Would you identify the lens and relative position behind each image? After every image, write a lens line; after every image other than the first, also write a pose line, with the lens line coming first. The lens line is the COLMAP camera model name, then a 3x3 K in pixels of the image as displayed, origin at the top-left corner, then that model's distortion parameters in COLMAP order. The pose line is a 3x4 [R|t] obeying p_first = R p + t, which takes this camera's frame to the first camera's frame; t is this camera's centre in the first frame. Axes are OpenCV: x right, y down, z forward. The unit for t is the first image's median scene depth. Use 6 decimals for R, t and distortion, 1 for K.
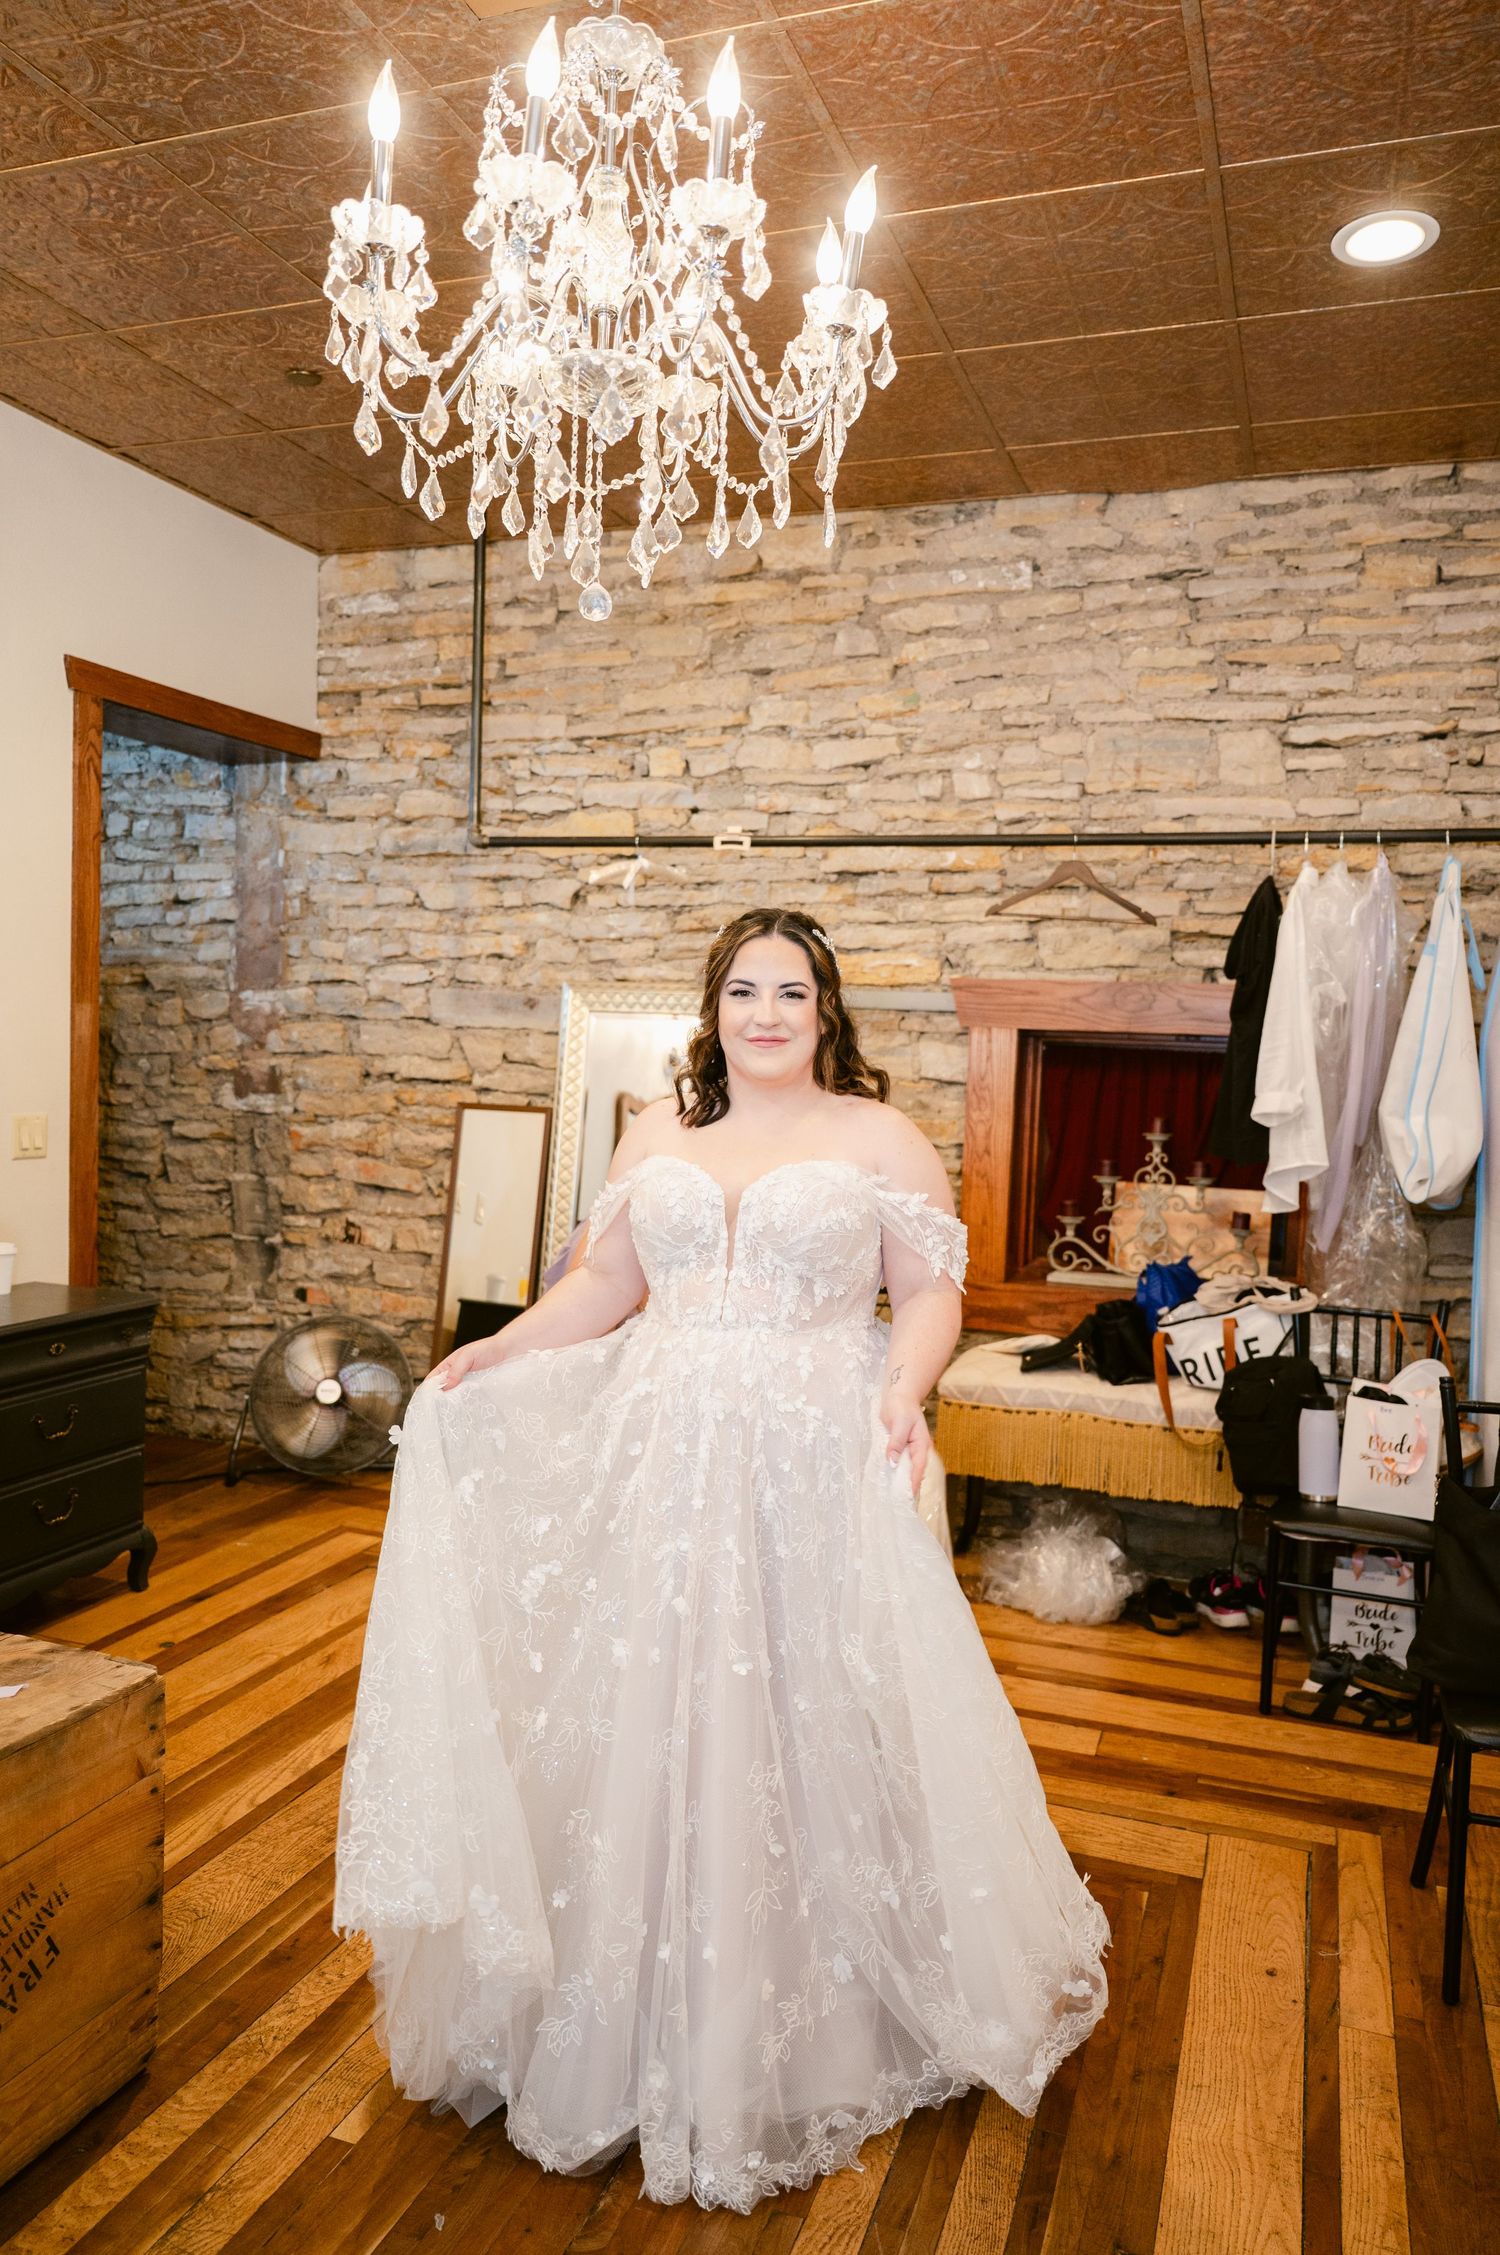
lens RADIAL K [[1489.6, 0, 742.1], [0, 1489.6, 1106.5], [0, 0, 1]] dist [-0.006618, -0.003500]
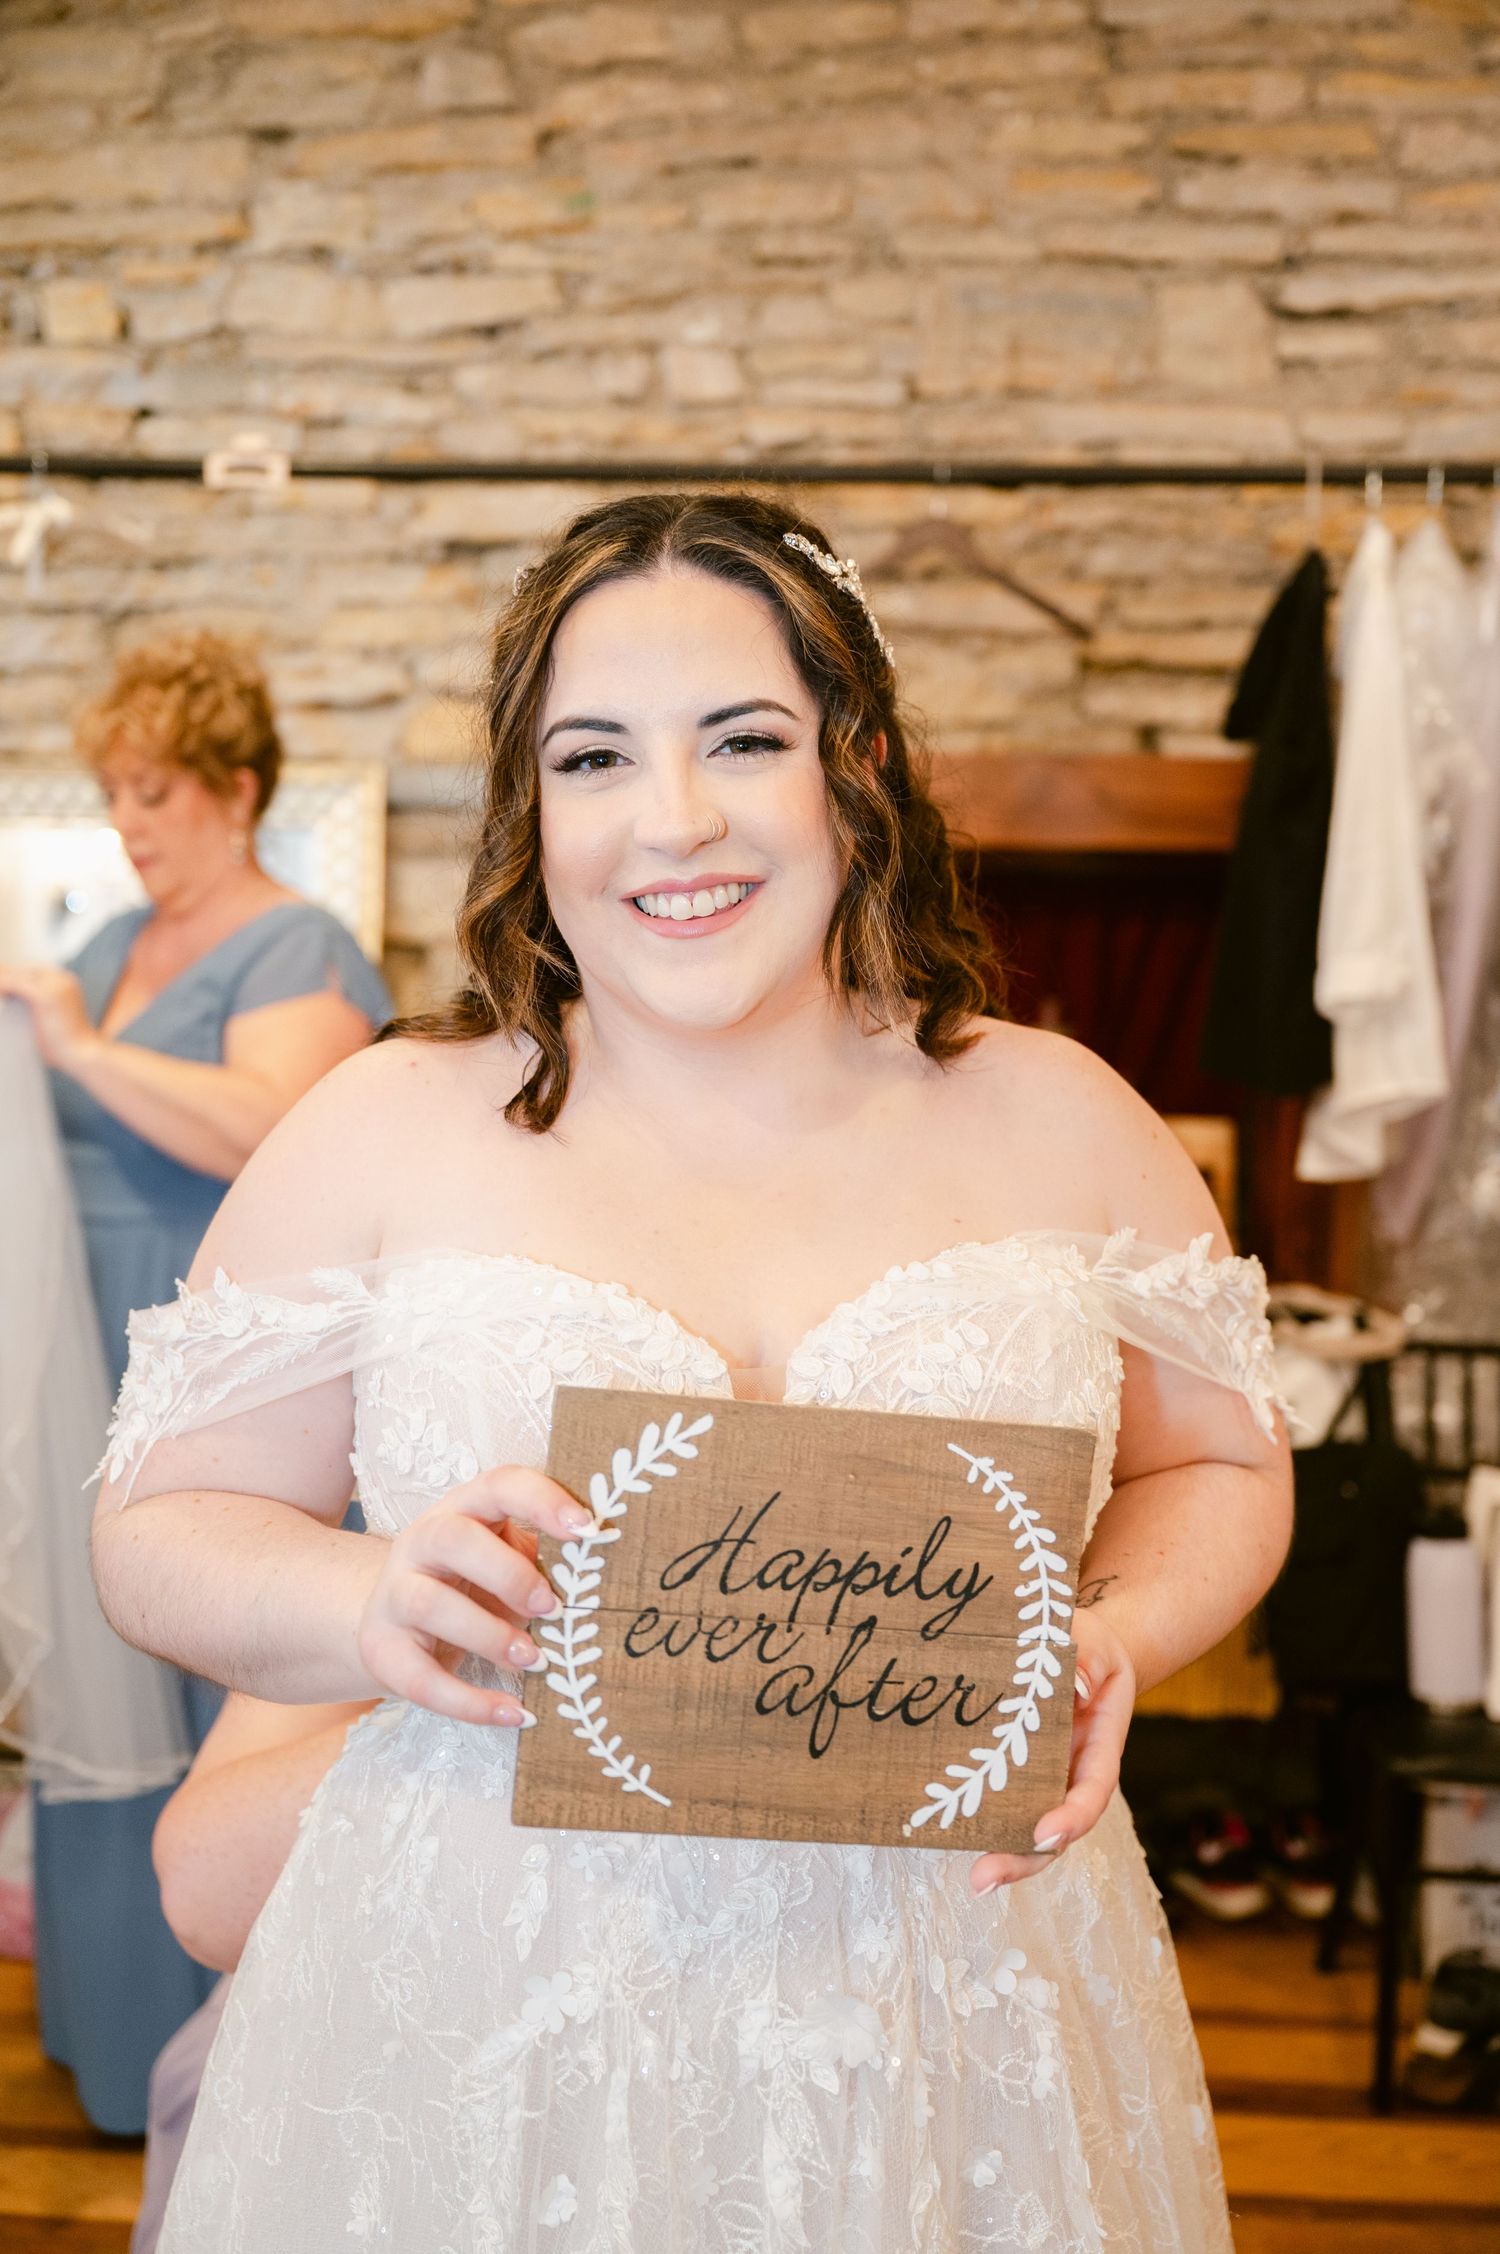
lens RADIAL K [[2302.9, 0, 755.8], [0, 2302.9, 1138.2], [0, 0, 1]] dist [0.000616, 0.000000]
pose [[0.965285, -0.046612, 0.257007, -0.049554], [0.027861, 0.996709, 0.076126, -0.010440], [-0.259710, -0.066323, 0.963406, 0.209382]]
